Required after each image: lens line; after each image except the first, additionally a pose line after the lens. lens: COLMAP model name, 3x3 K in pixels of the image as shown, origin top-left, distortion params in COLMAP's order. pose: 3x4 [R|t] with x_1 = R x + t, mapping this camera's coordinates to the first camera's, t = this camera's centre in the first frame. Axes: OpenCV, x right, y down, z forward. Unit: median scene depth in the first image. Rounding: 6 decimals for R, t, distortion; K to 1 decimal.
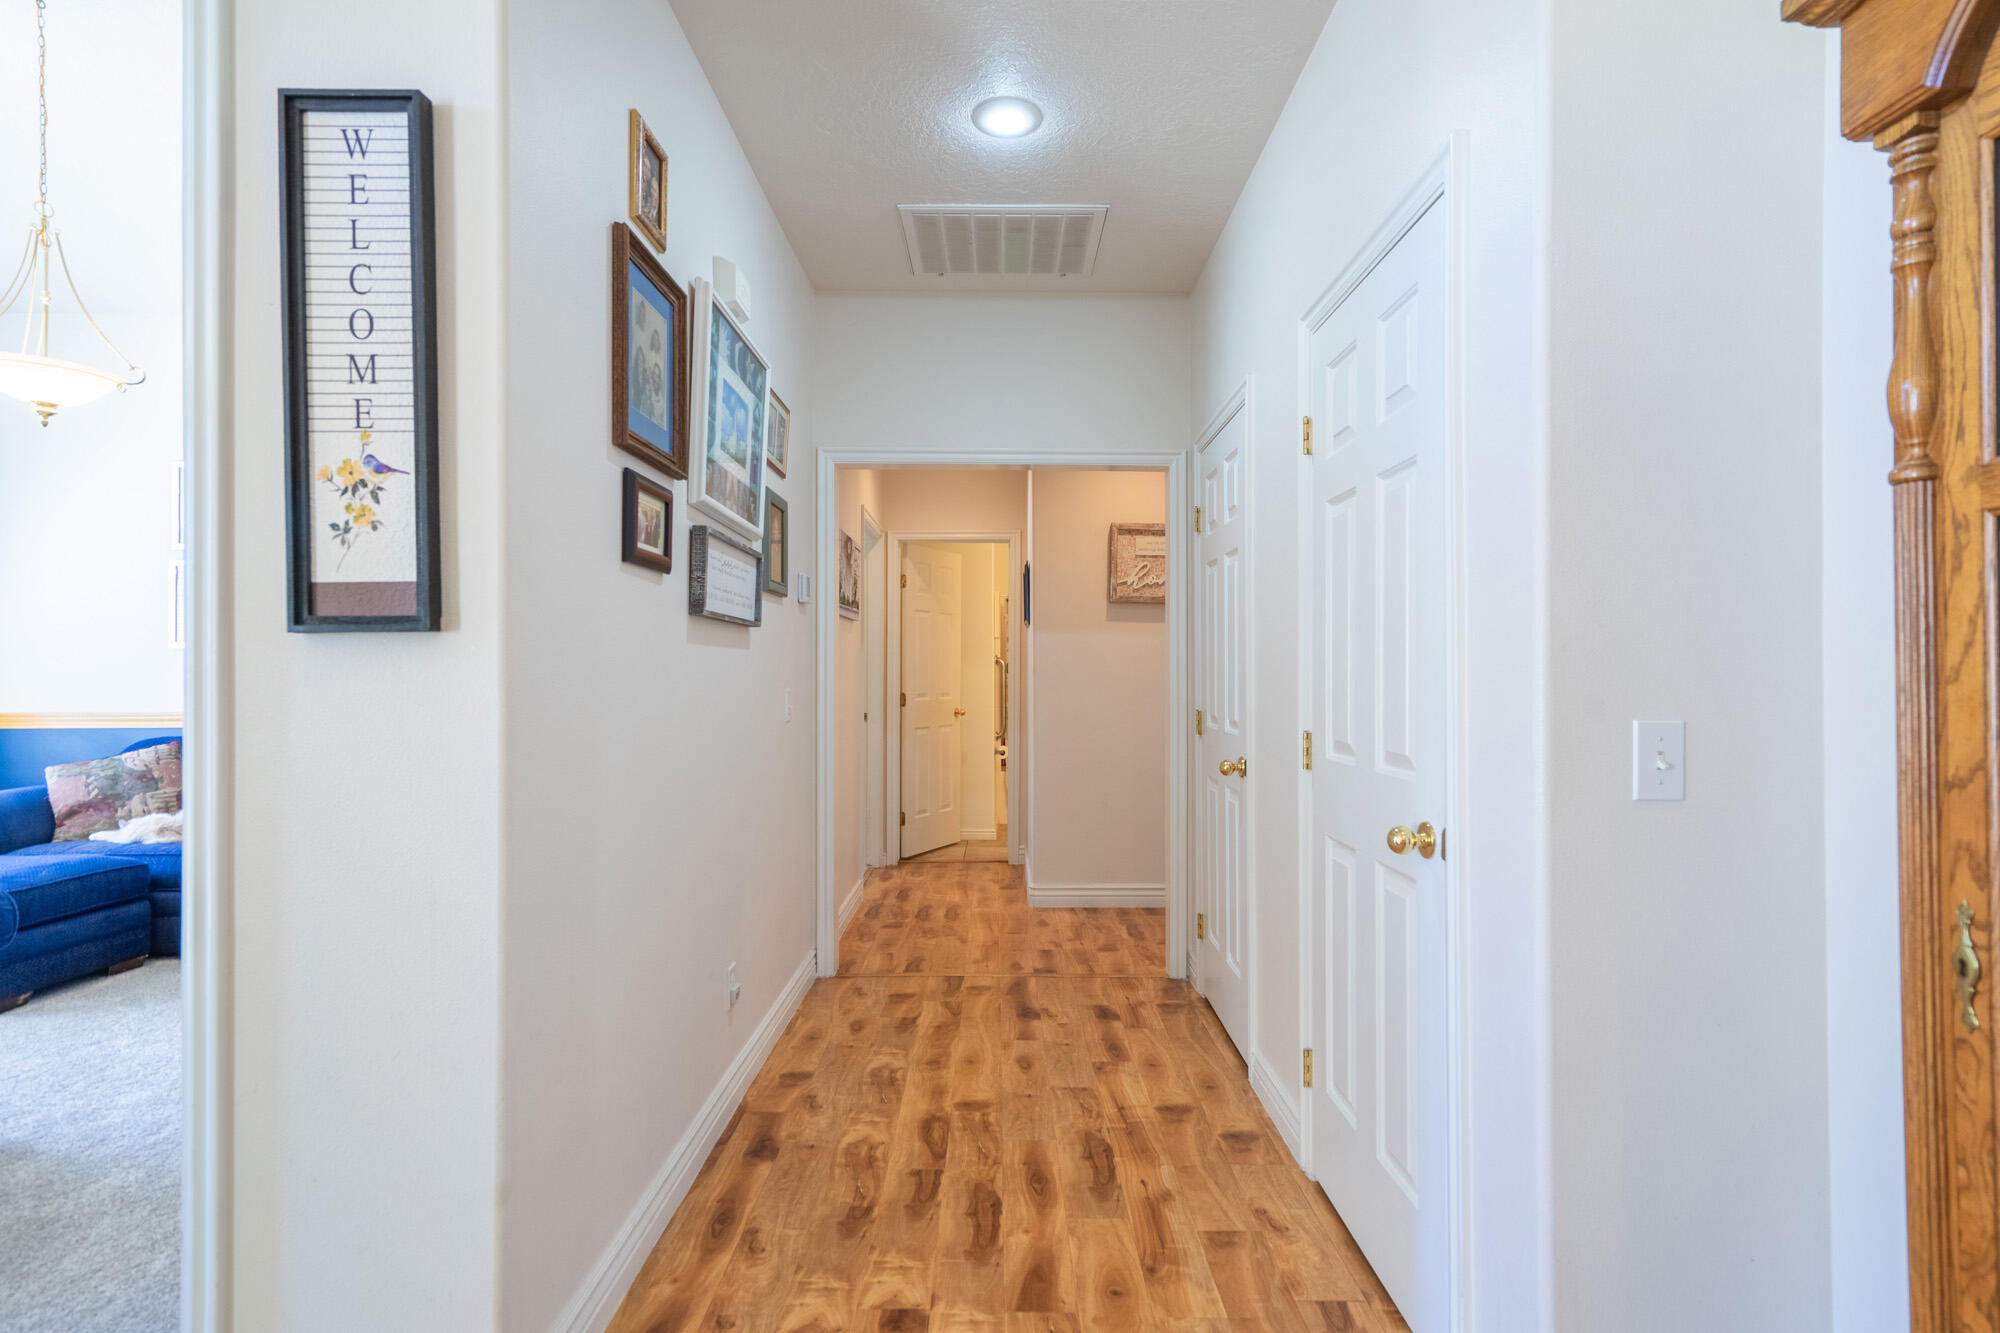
lens RADIAL K [[958.9, 0, 1008.9], [0, 958.9, 668.1], [0, 0, 1]] dist [-0.018453, 0.000094]
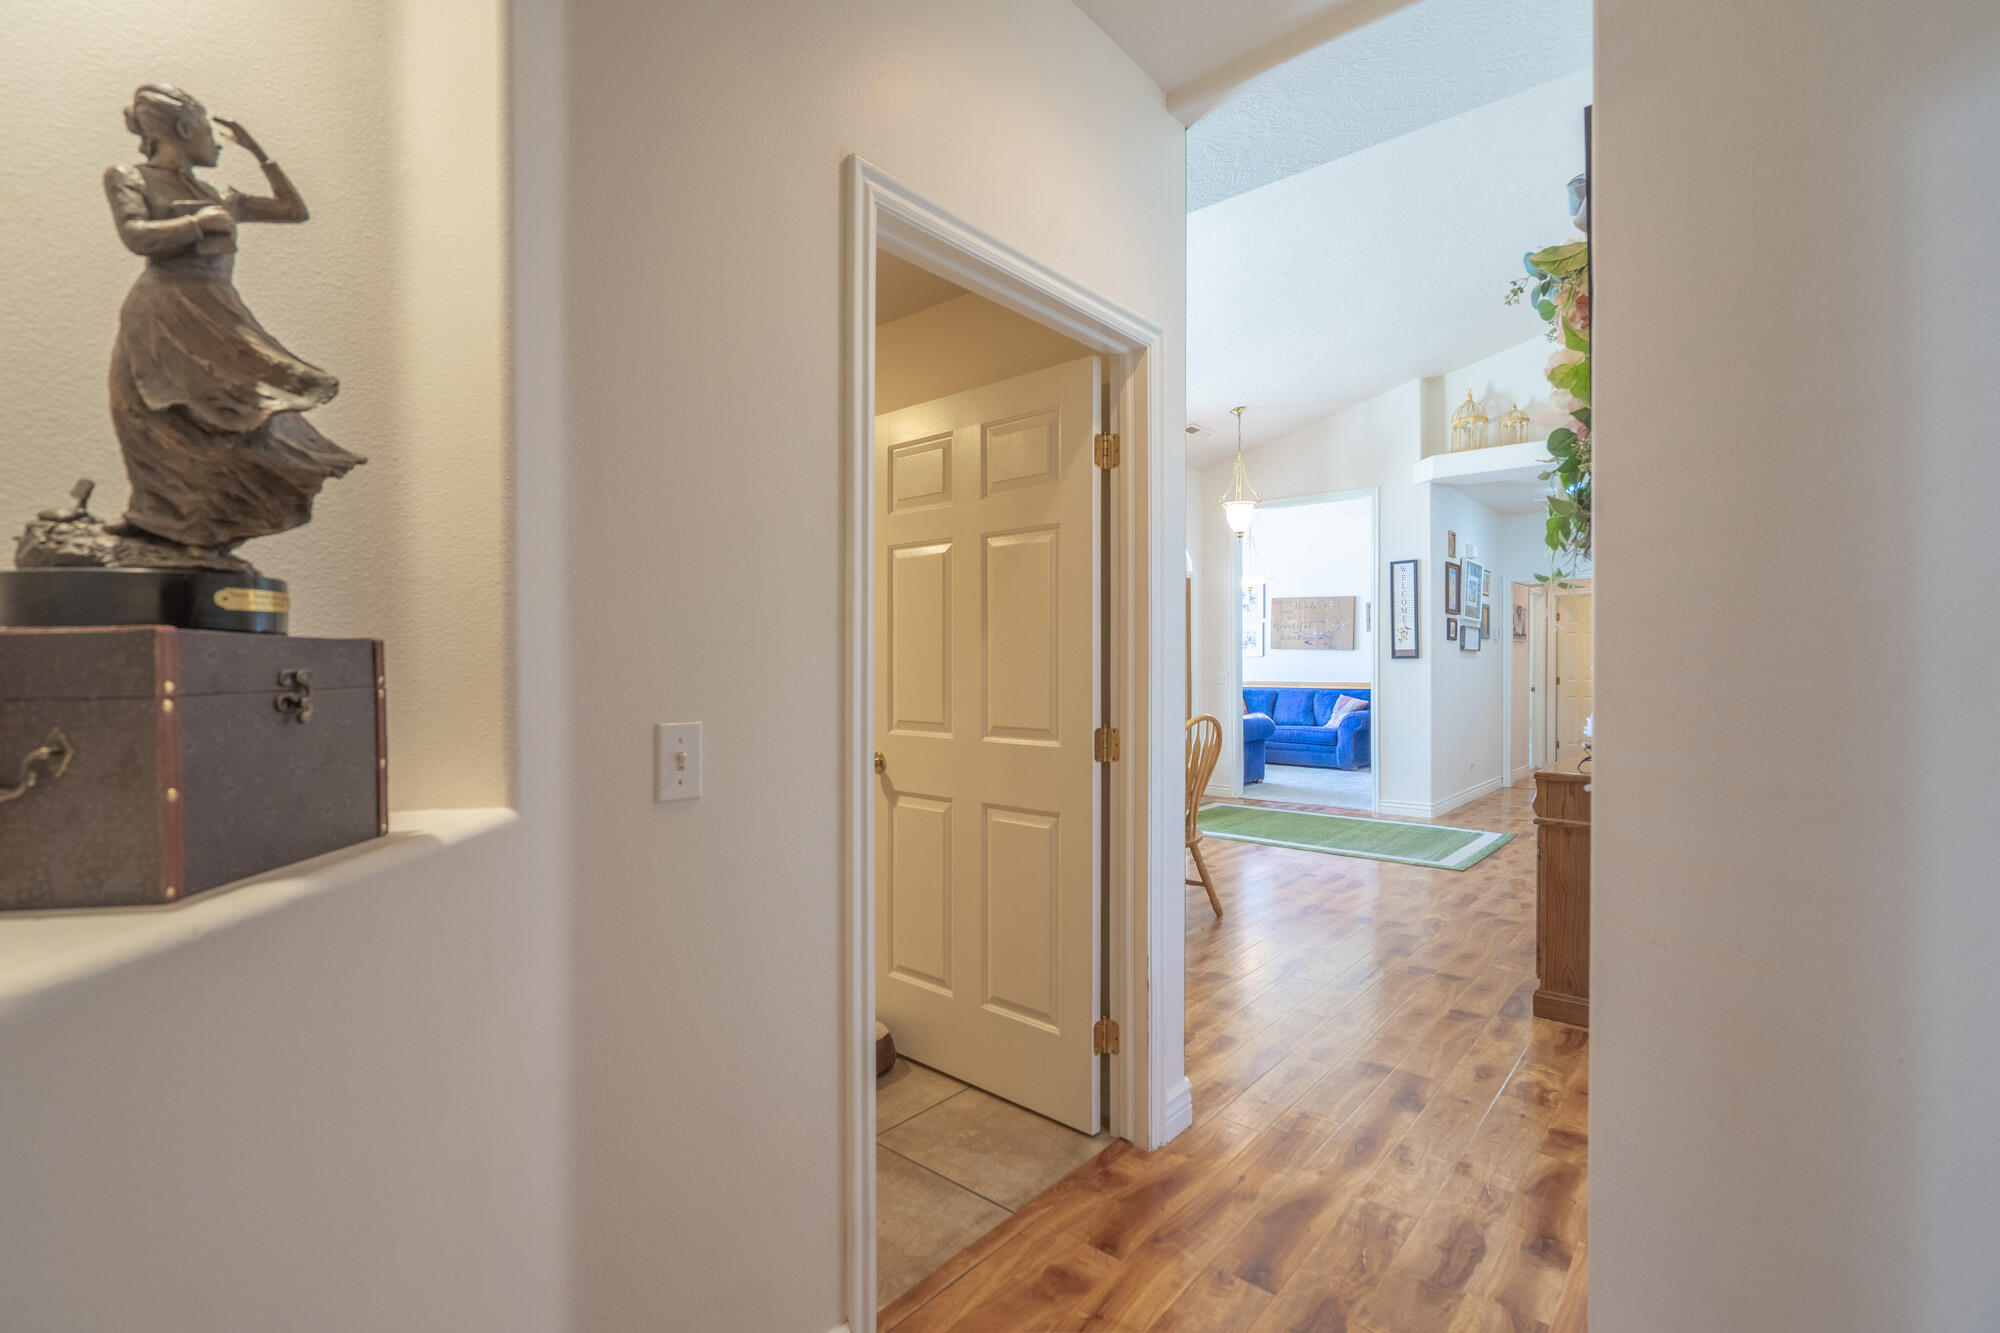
lens RADIAL K [[907.8, 0, 1002.3], [0, 907.8, 669.9], [0, 0, 1]] dist [-0.001116, 0.001549]
pose [[0.755299, 0.002484, -0.655376, 0.458267], [0.004006, 0.999957, 0.008407, -0.013408], [0.655368, -0.008976, 0.755256, -2.060912]]
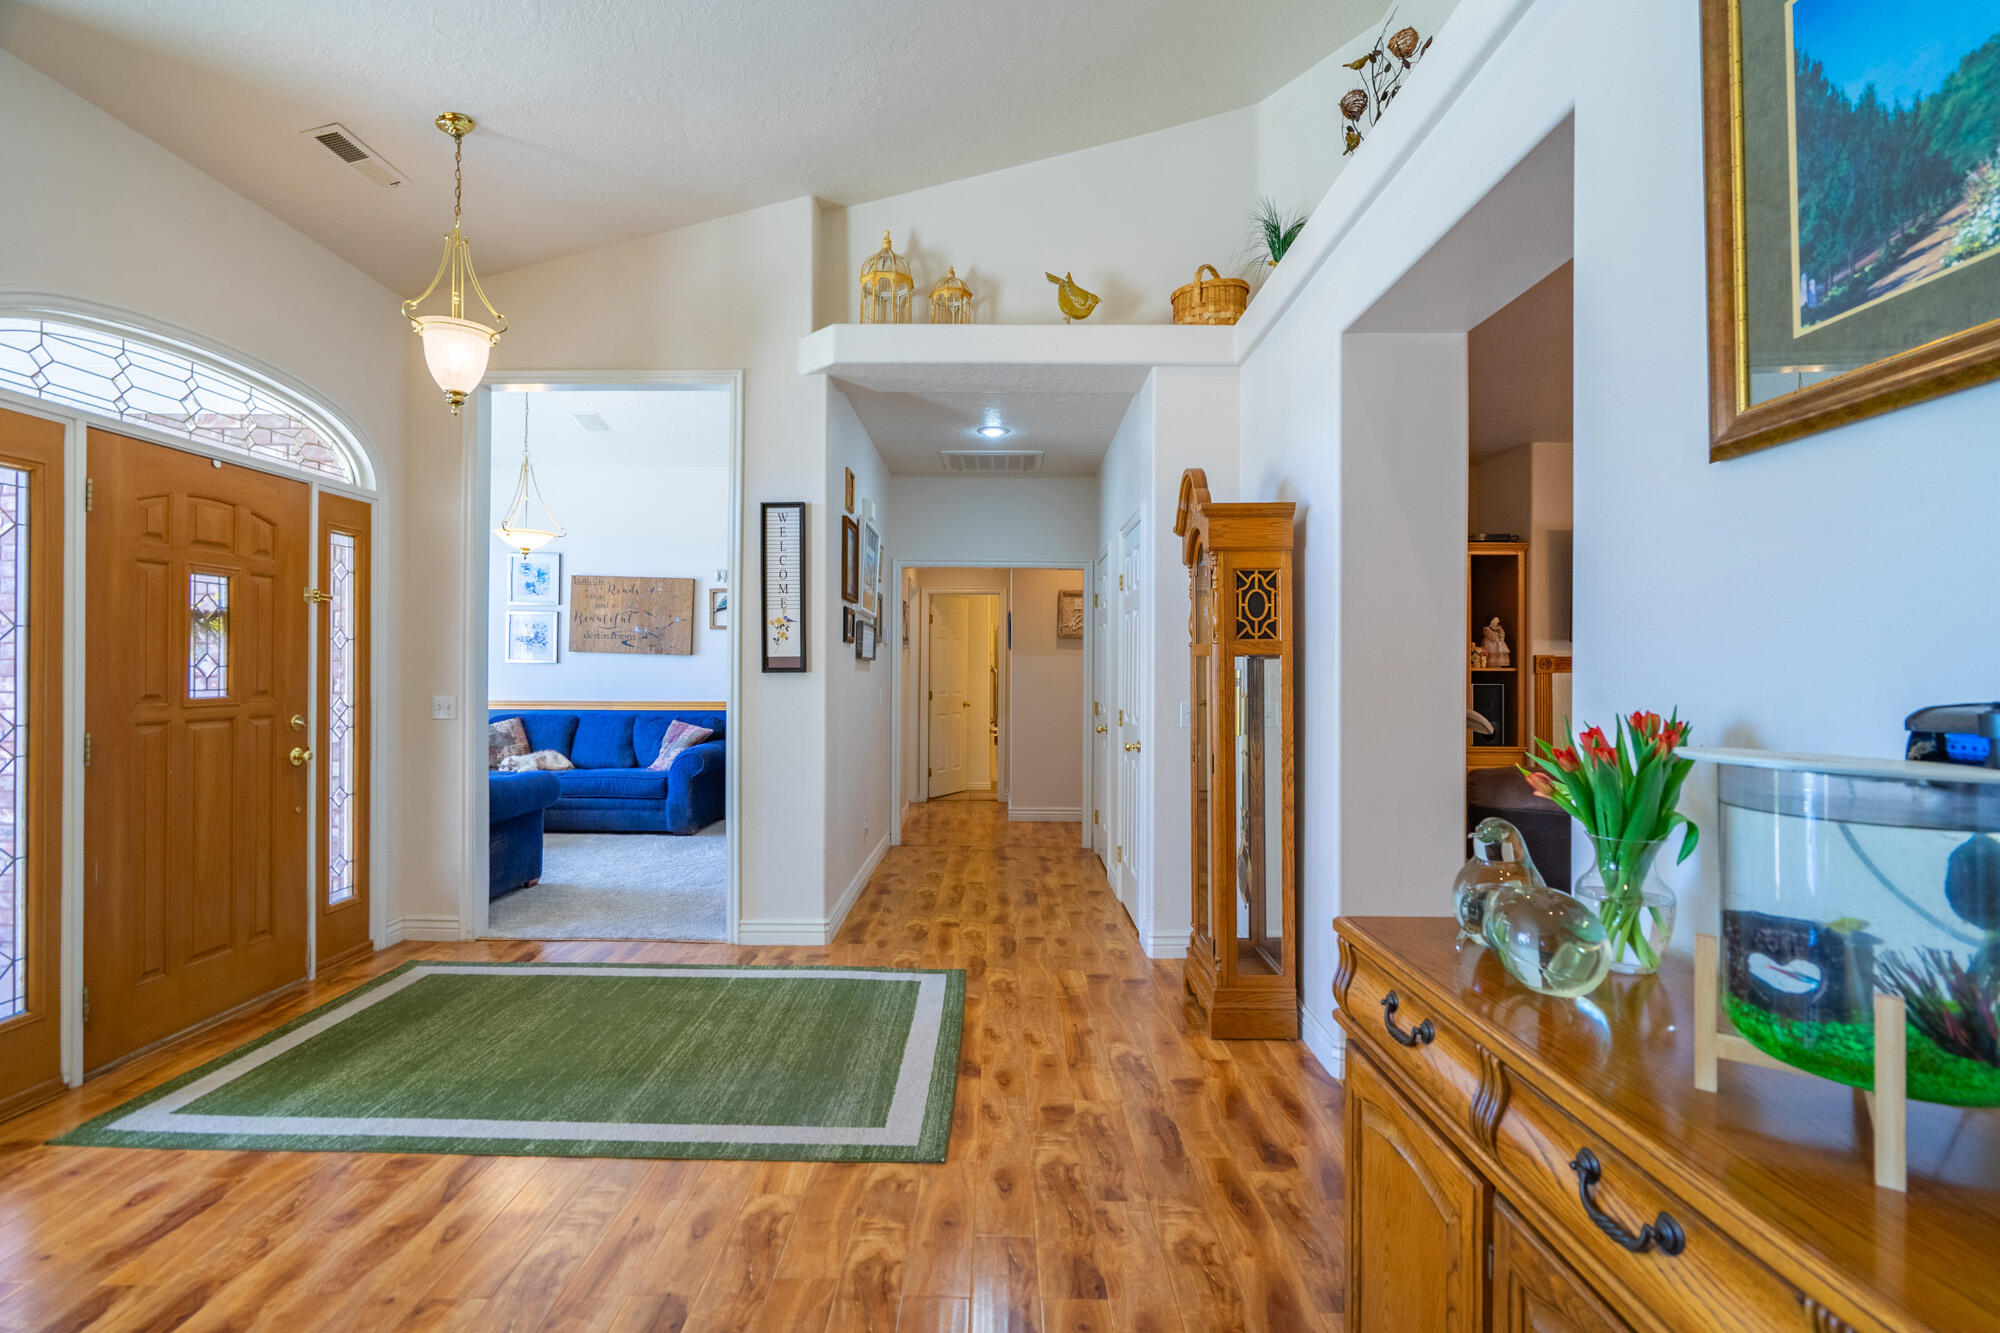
lens RADIAL K [[907.8, 0, 980.3], [0, 907.8, 659.1], [0, 0, 1]] dist [-0.001116, 0.001549]
pose [[0.999523, 0.004973, -0.030489, 0.028893], [-0.005224, 0.999953, -0.008141, -0.028687], [0.030447, 0.008296, 0.999502, -0.922076]]
